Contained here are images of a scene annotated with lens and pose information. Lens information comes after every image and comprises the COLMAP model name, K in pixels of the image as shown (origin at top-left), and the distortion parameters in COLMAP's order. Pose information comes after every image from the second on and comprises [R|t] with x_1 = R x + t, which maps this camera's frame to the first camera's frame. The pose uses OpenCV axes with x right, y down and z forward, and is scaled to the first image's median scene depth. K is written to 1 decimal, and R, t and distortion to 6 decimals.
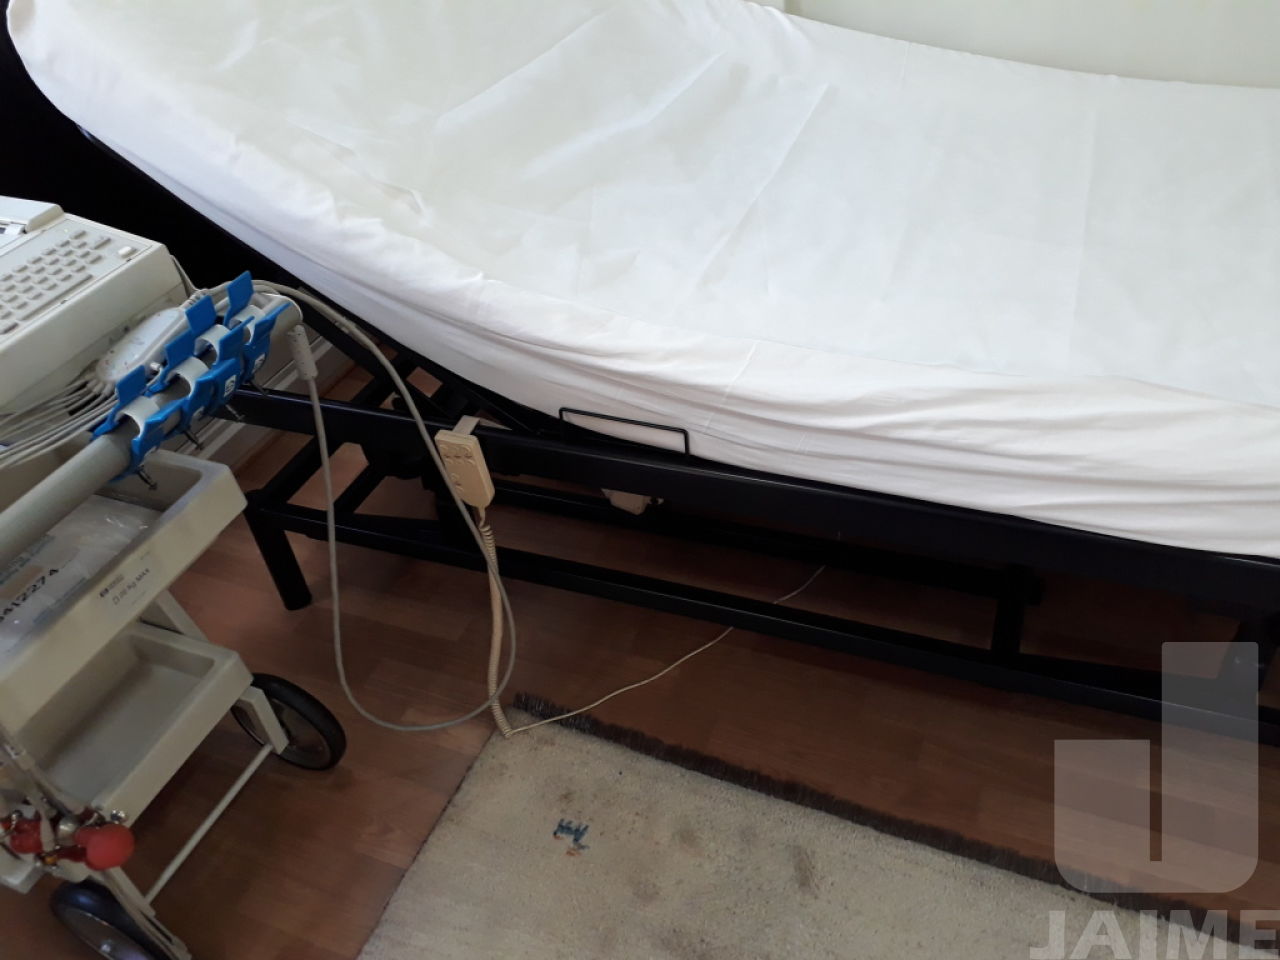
lens RADIAL K [[1006.8, 0, 640.0], [0, 1006.8, 480.0], [0, 0, 1]] dist [0.052693, -0.108354]
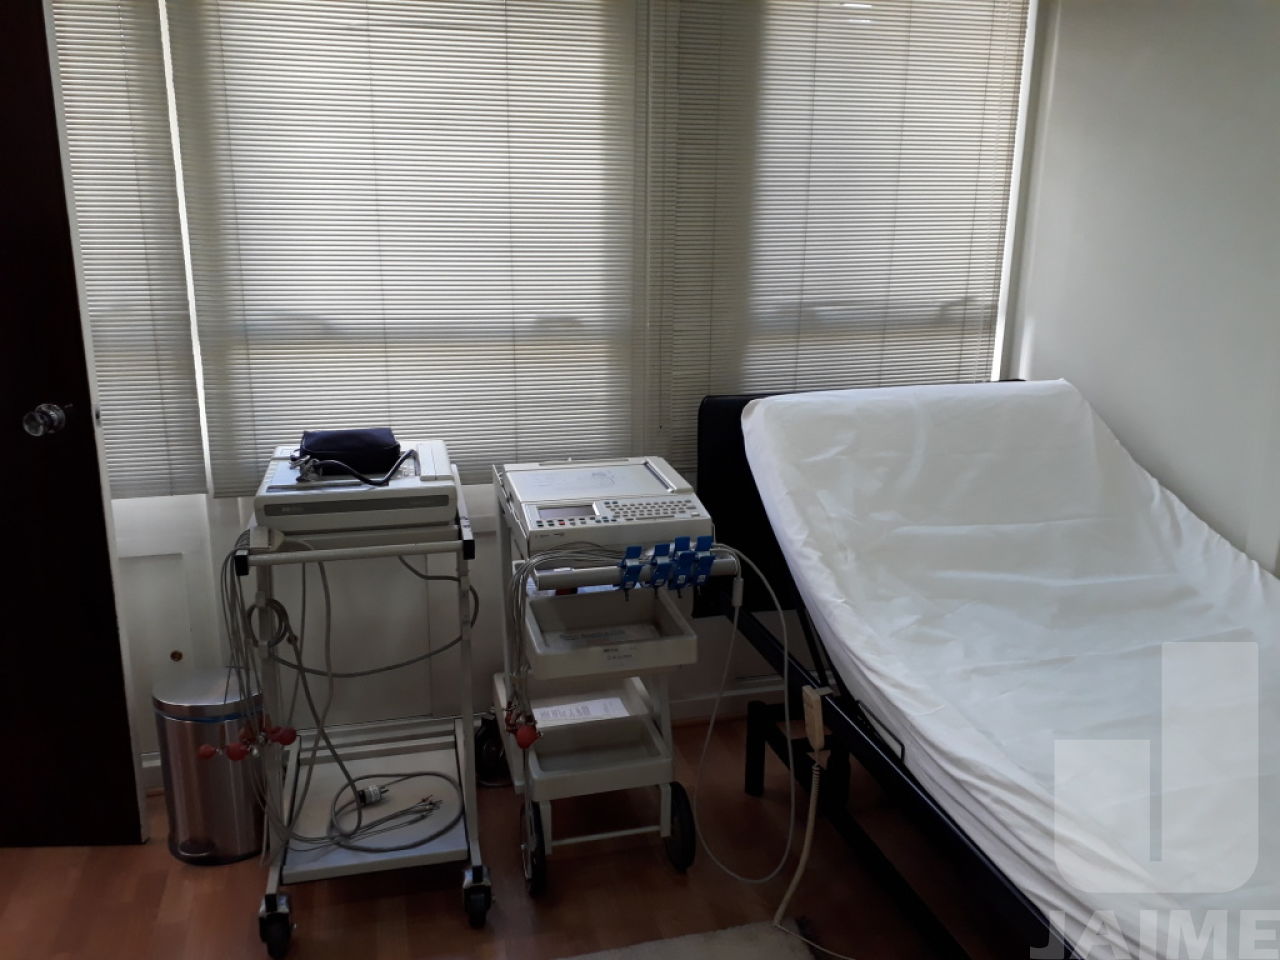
lens RADIAL K [[1006.8, 0, 640.0], [0, 1006.8, 480.0], [0, 0, 1]] dist [0.052693, -0.108354]
pose [[0.598210, 0.305711, -0.740733, 0.849259], [-0.560986, 0.819842, -0.114687, 0.021986], [0.572223, 0.484148, 0.661937, -0.445315]]
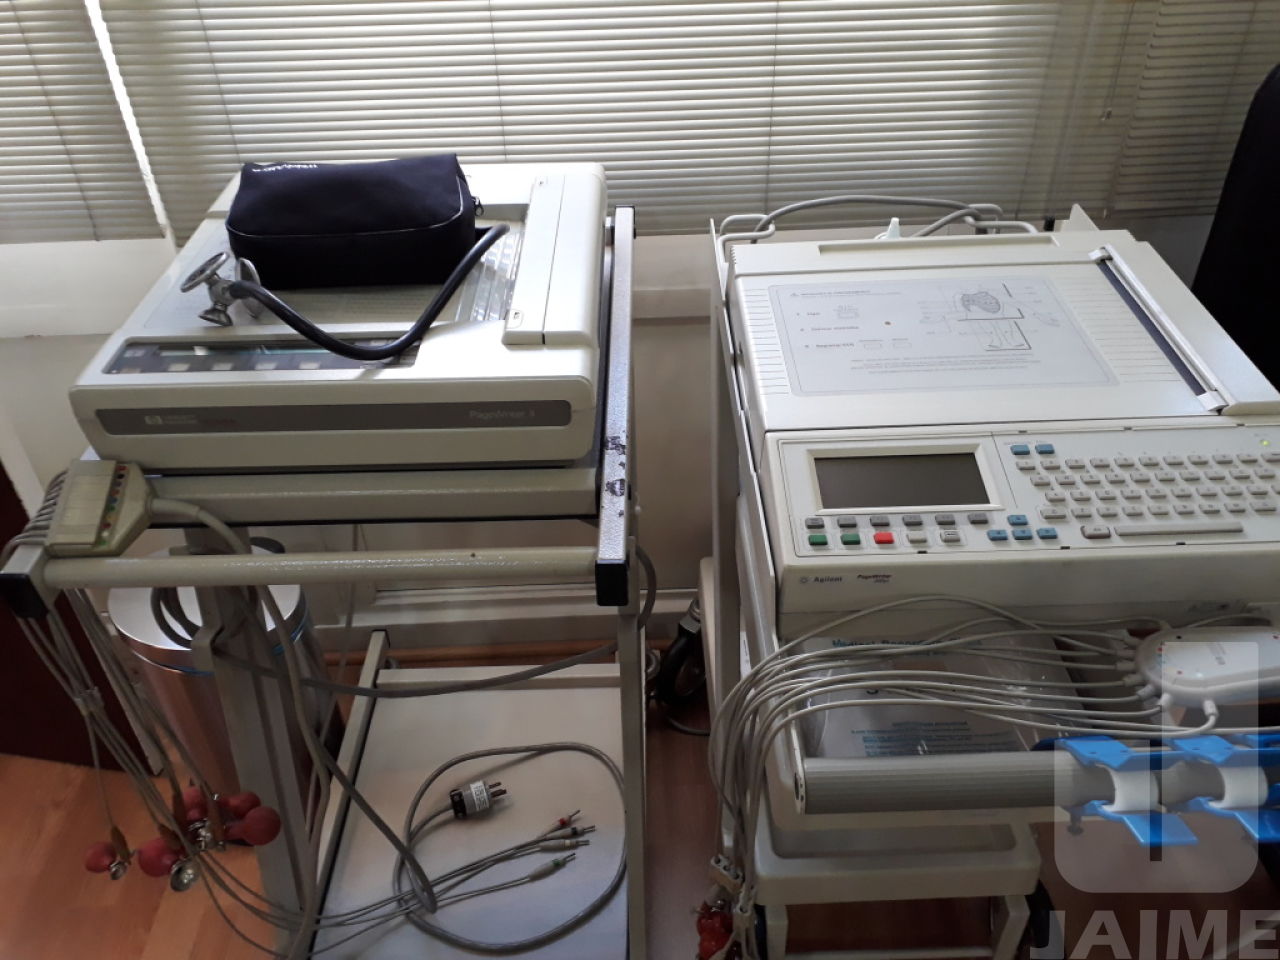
lens RADIAL K [[1031.3, 0, 640.0], [0, 1031.3, 480.0], [0, 0, 1]] dist [0.090604, -0.170139]
pose [[0.403625, 0.626331, -0.666931, -0.208717], [-0.588296, 0.735943, 0.335107, -0.188628], [0.700710, 0.257096, 0.665512, 0.178310]]
